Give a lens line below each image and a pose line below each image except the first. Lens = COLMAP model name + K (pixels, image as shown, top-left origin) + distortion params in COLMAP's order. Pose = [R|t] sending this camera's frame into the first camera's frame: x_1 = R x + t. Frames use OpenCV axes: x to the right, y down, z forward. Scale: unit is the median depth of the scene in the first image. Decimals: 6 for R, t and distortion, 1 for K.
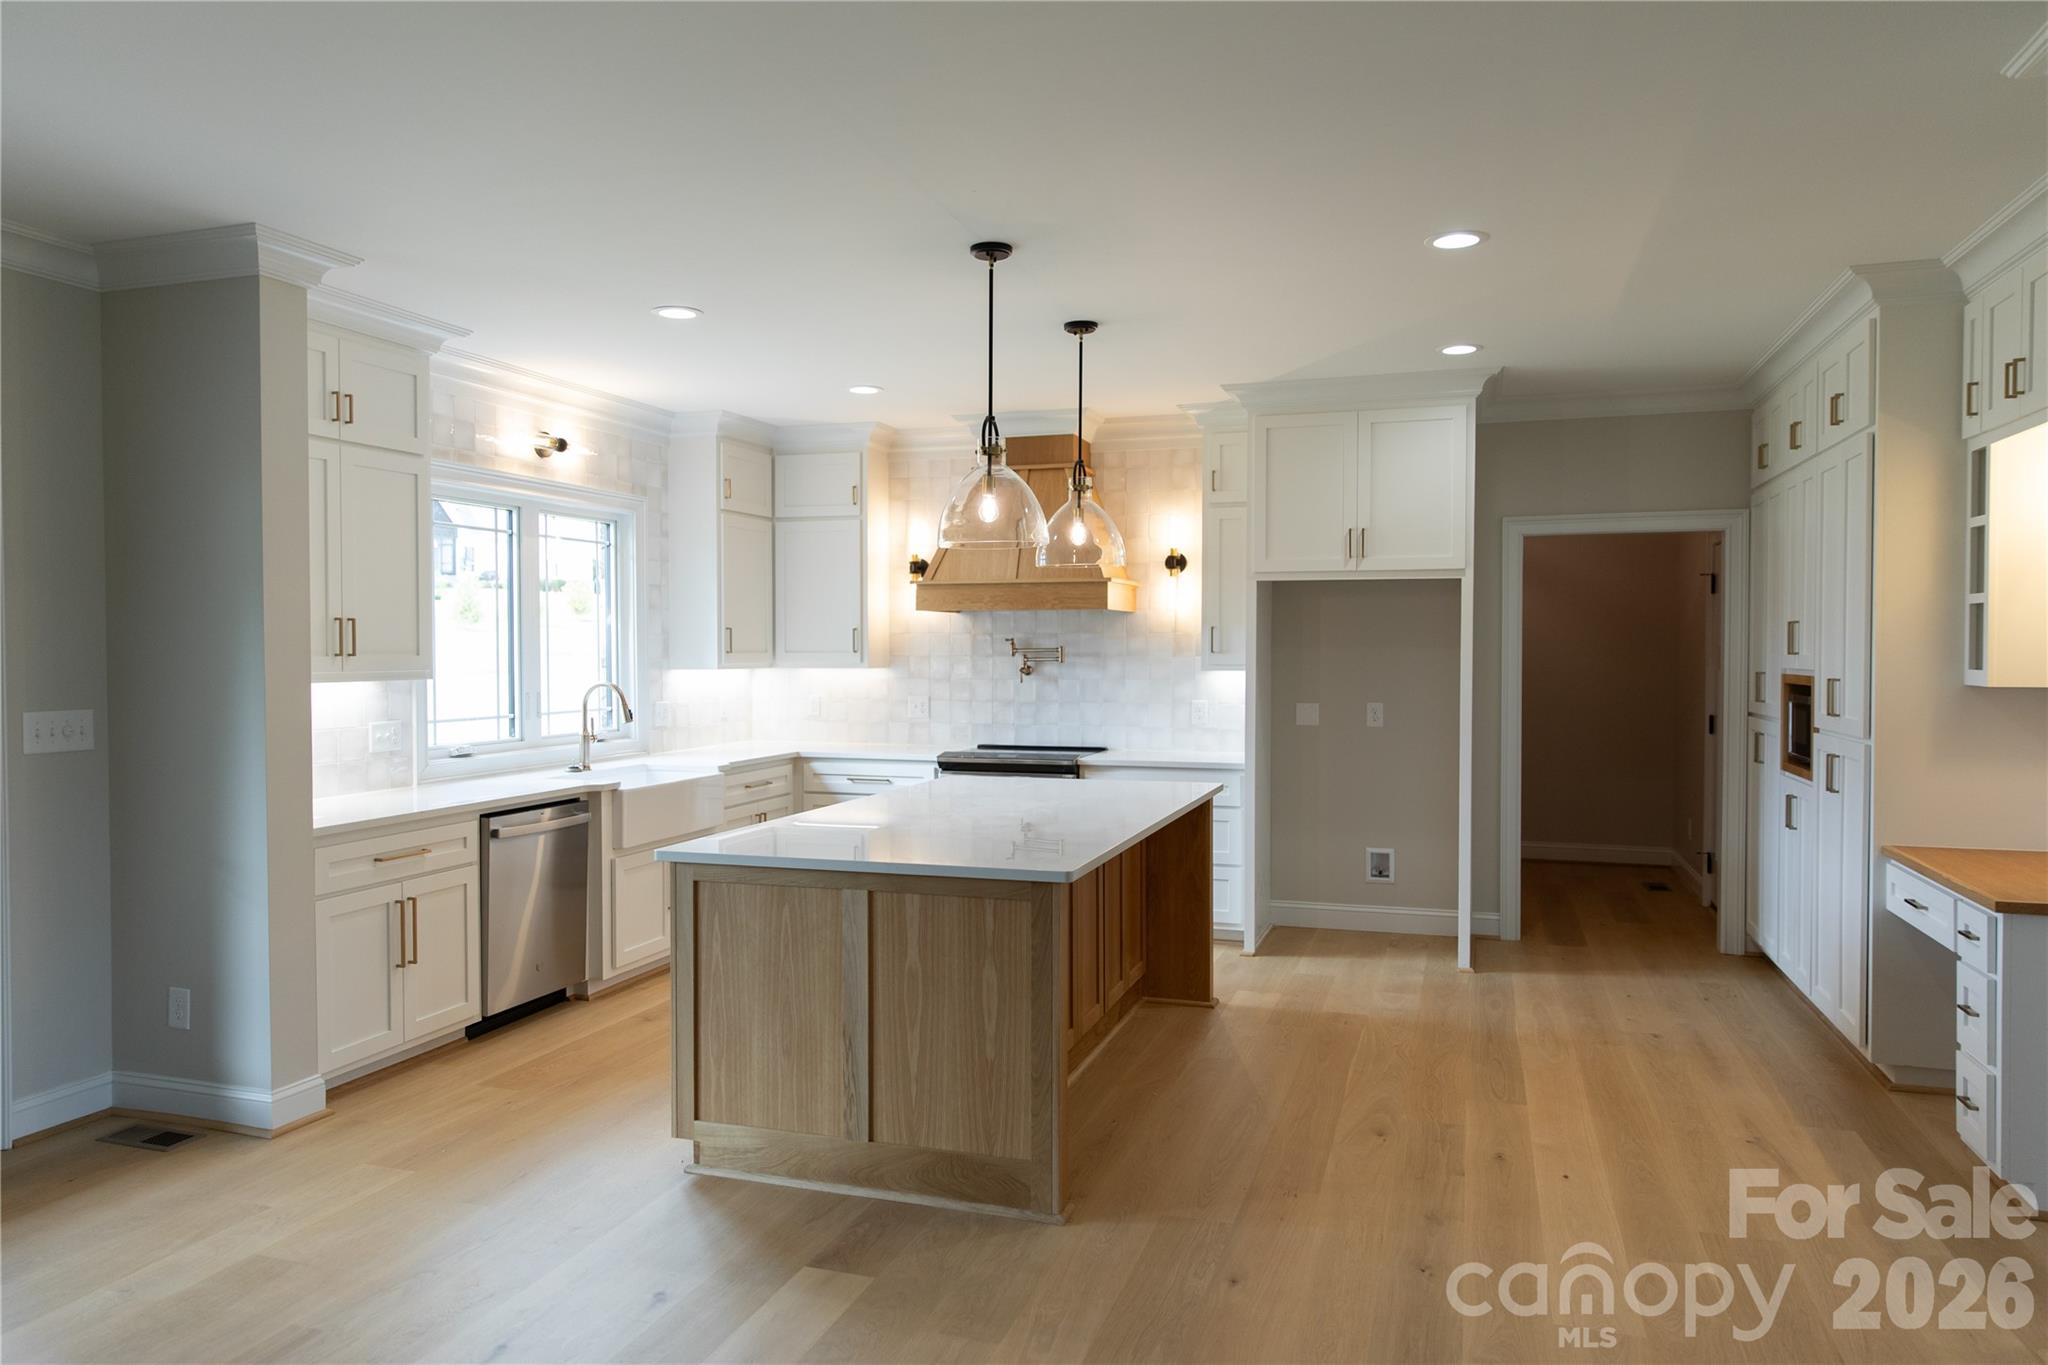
lens RADIAL K [[1329.7, 0, 1058.7], [0, 1329.7, 674.1], [0, 0, 1]] dist [0.013442, -0.004162]
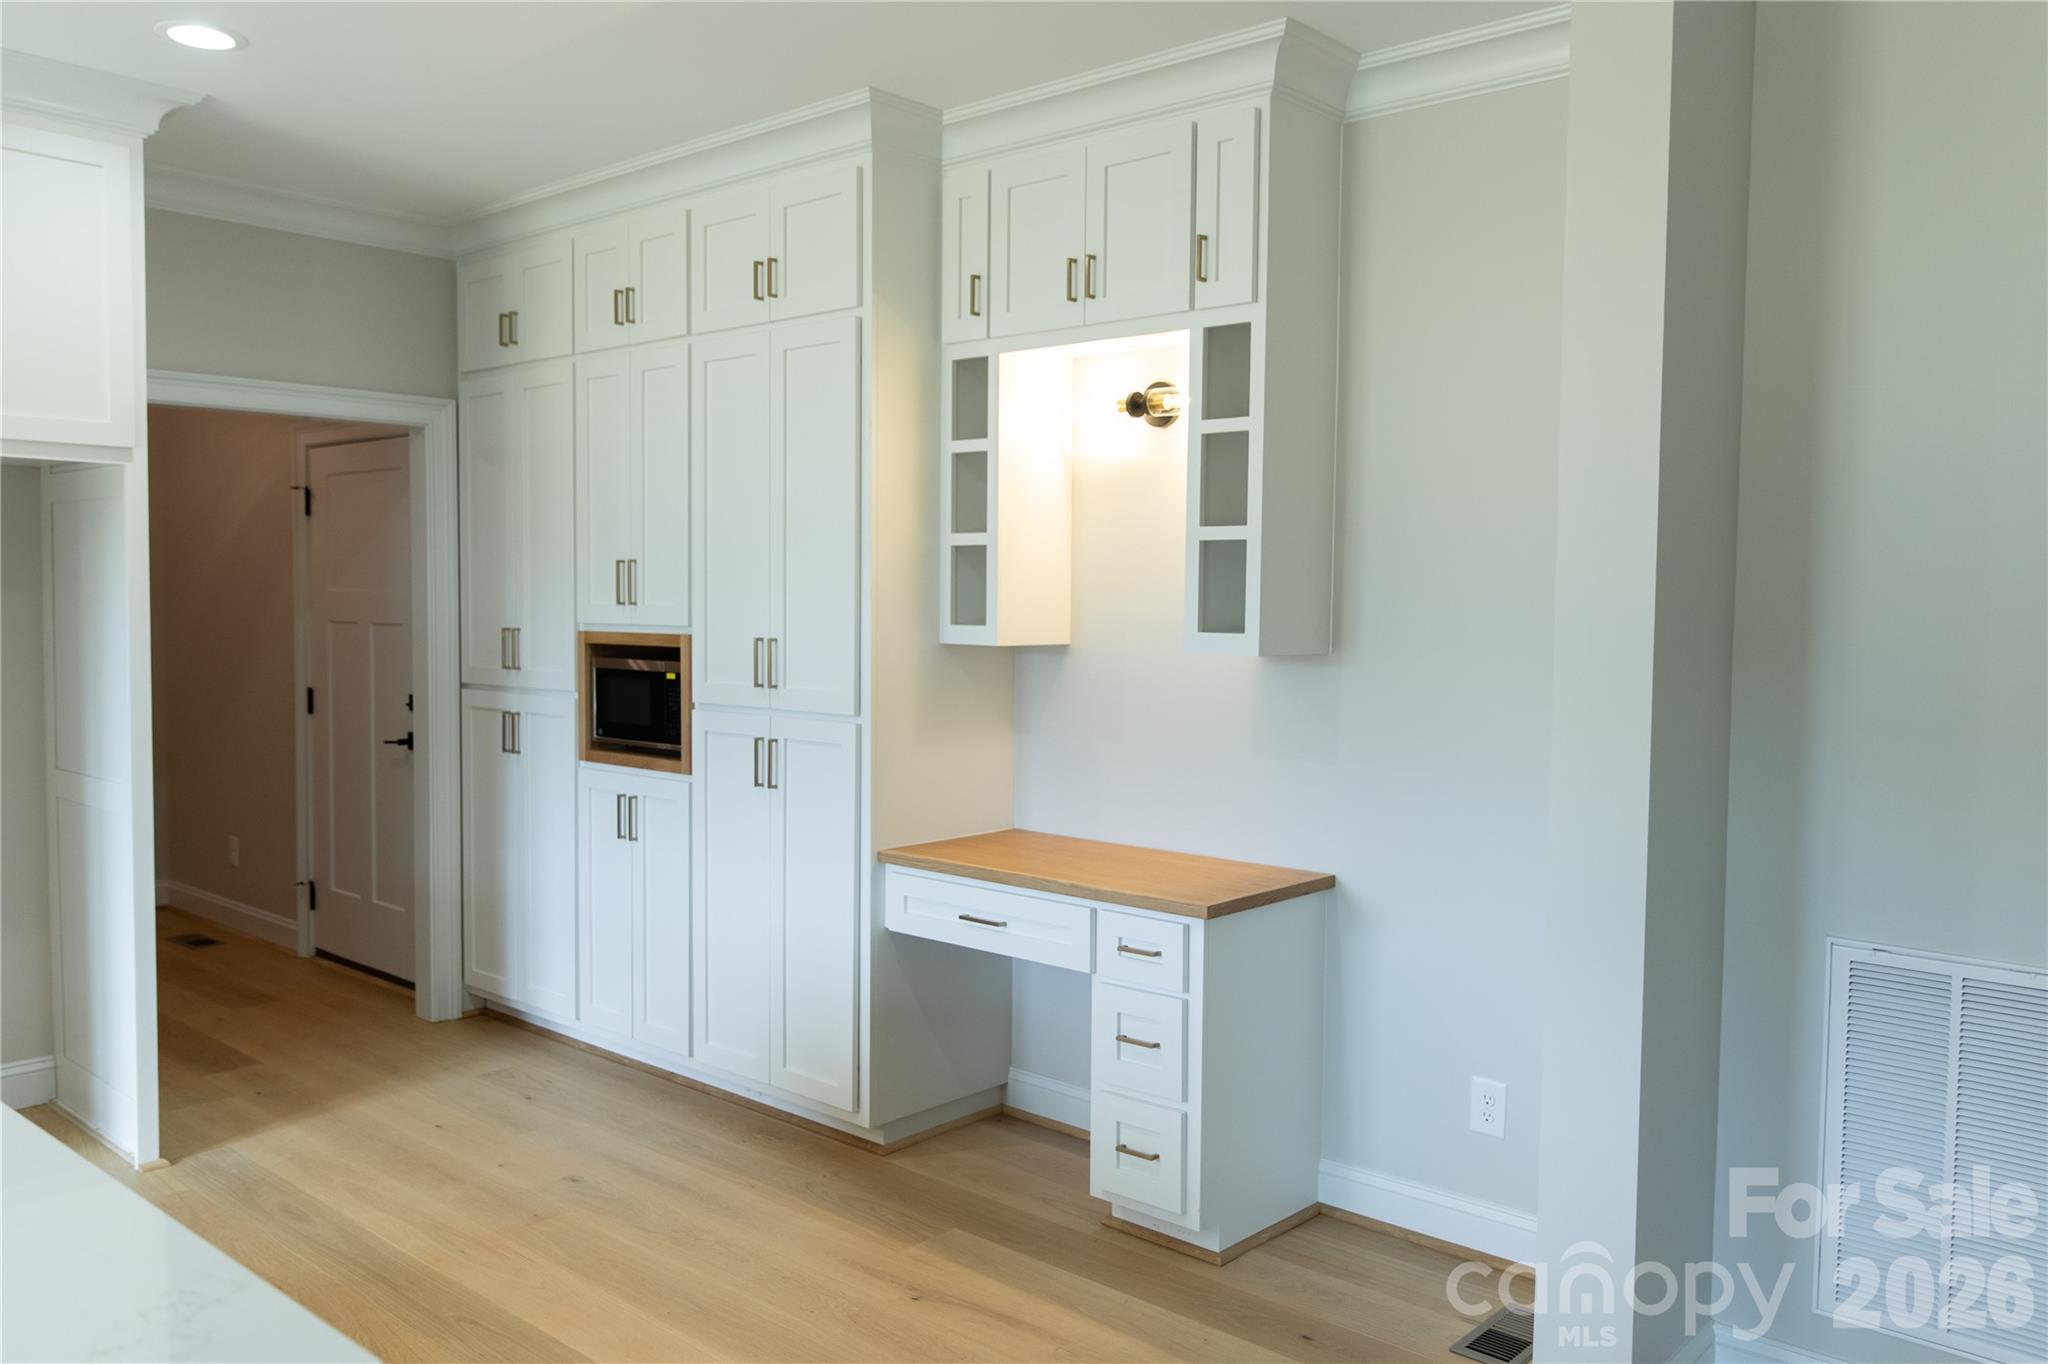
lens RADIAL K [[1558.3, 0, 982.1], [0, 1558.3, 674.8], [0, 0, 1]] dist [0.003996, 0.003550]
pose [[0.432083, -0.041983, 0.900856, -0.152831], [0.010316, 0.999081, 0.041613, -0.010379], [-0.901775, -0.008687, 0.432119, 0.479829]]
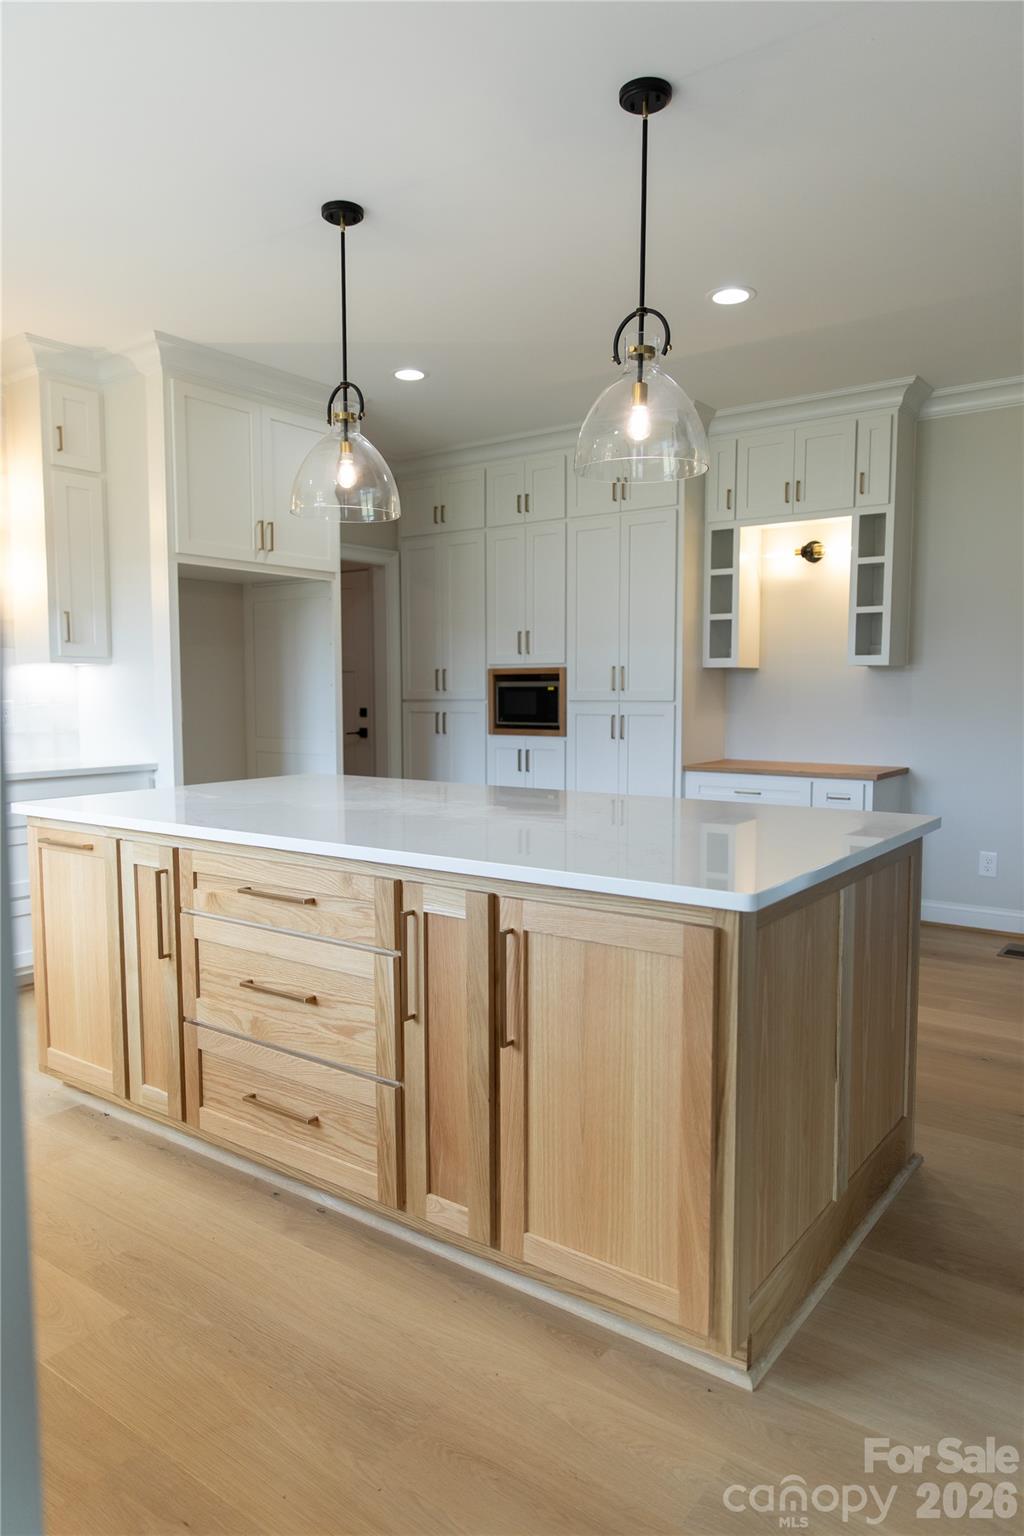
lens RADIAL K [[997.3, 0, 505.4], [0, 997.3, 768.8], [0, 0, 1]] dist [0.013442, -0.004162]
pose [[0.349793, -0.077848, 0.933587, -0.529955], [0.022197, 0.996950, 0.074815, 0.031234], [-0.936564, -0.005447, 0.350454, 0.674475]]
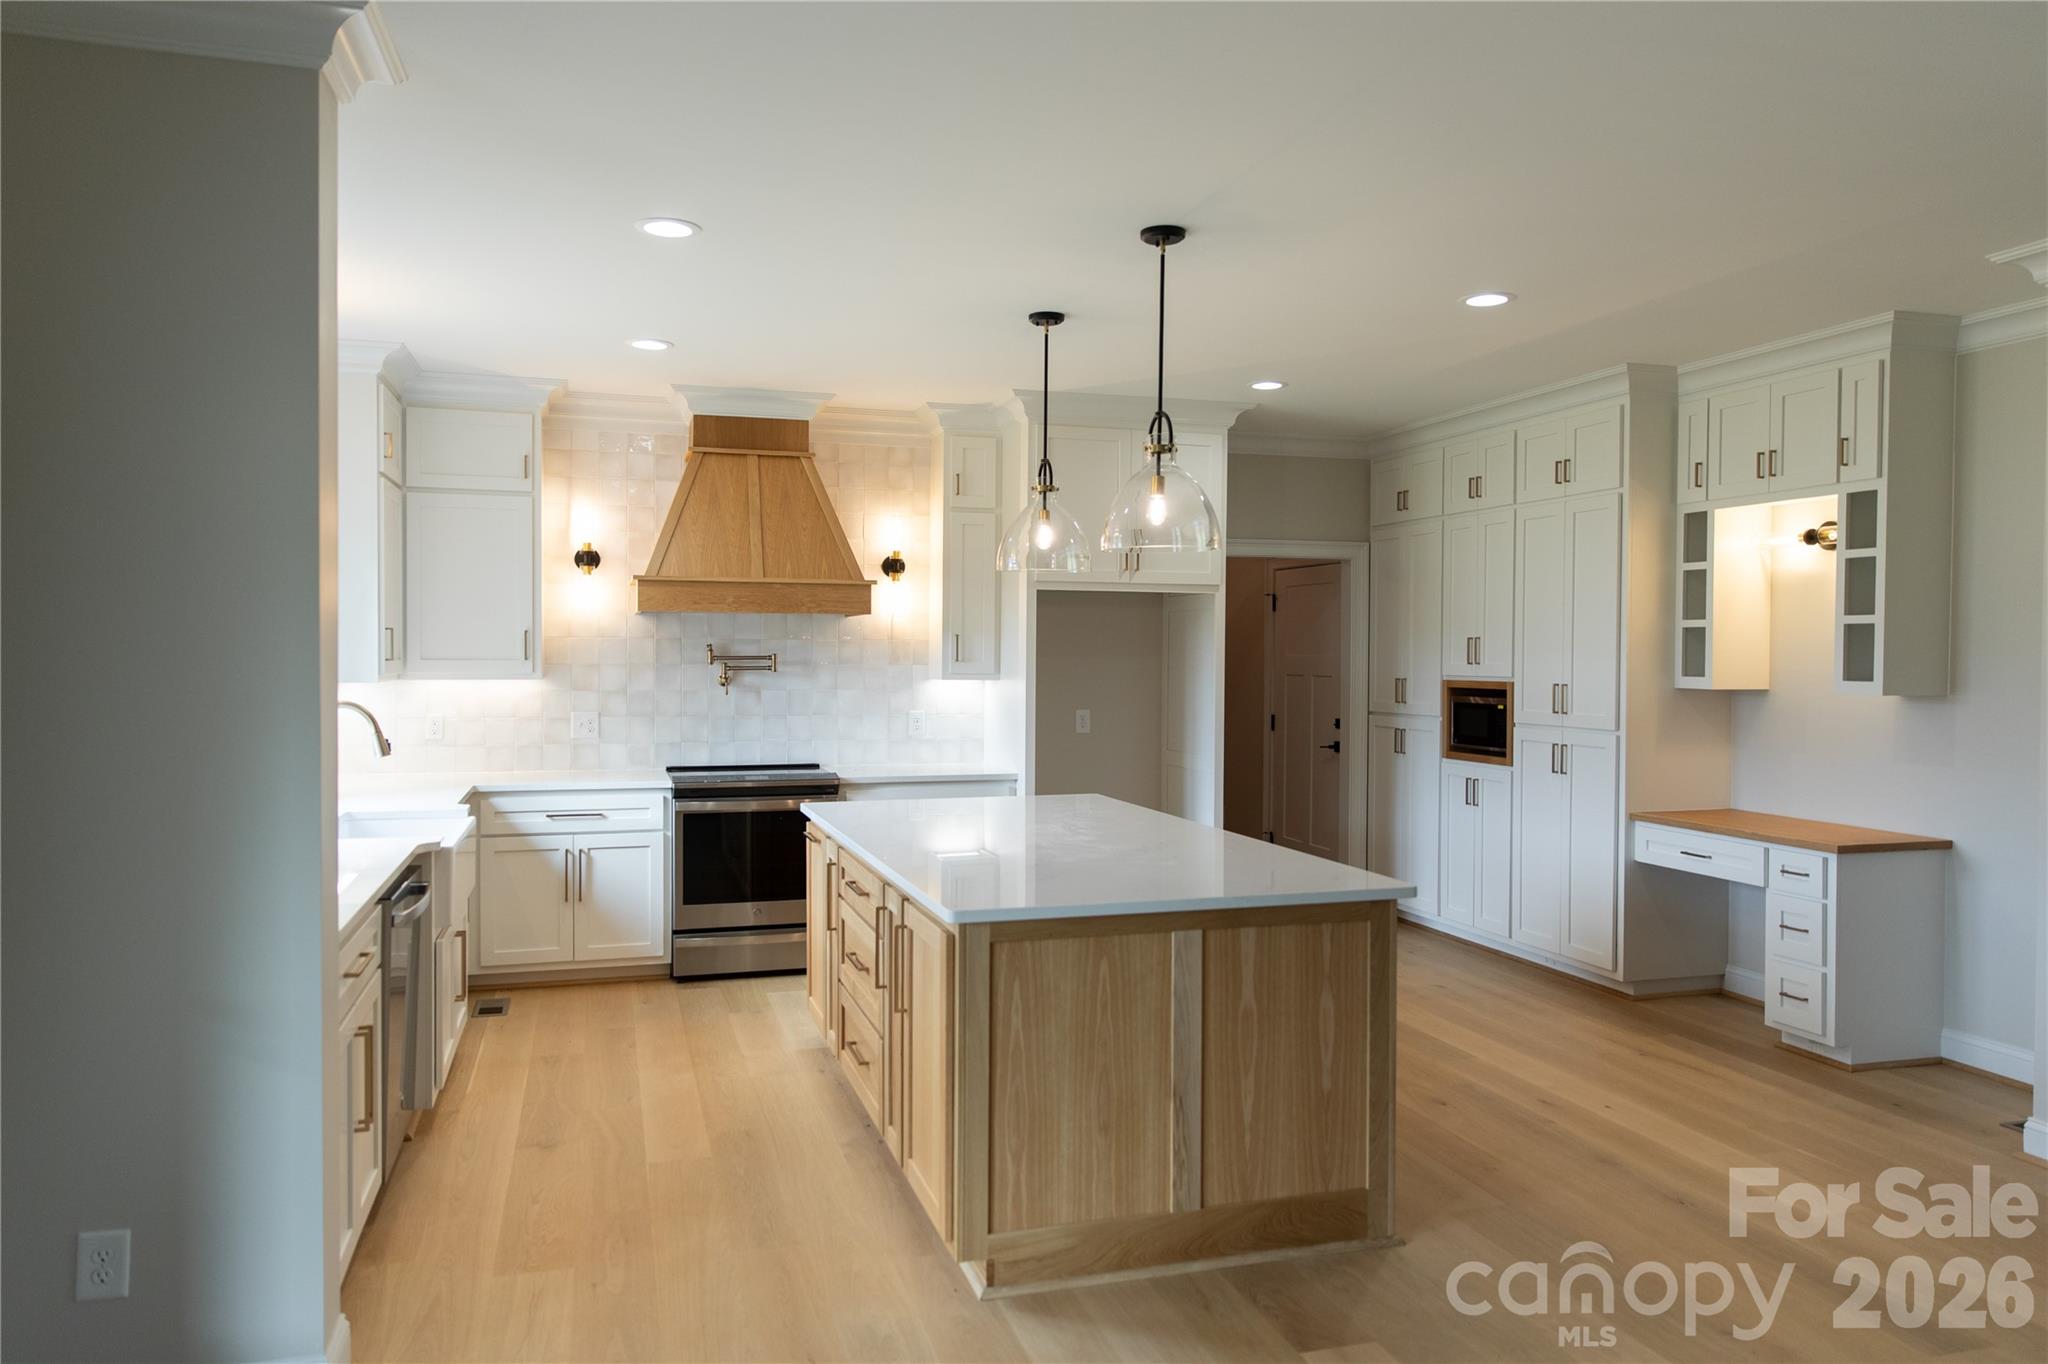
lens RADIAL K [[1329.7, 0, 1037.6], [0, 1329.7, 679.4], [0, 0, 1]] dist [0.013442, -0.004162]
pose [[0.828147, -0.006442, 0.560474, -0.507919], [0.006375, 0.999978, 0.002074, -0.006081], [-0.560475, 0.001855, 0.828169, 0.218375]]
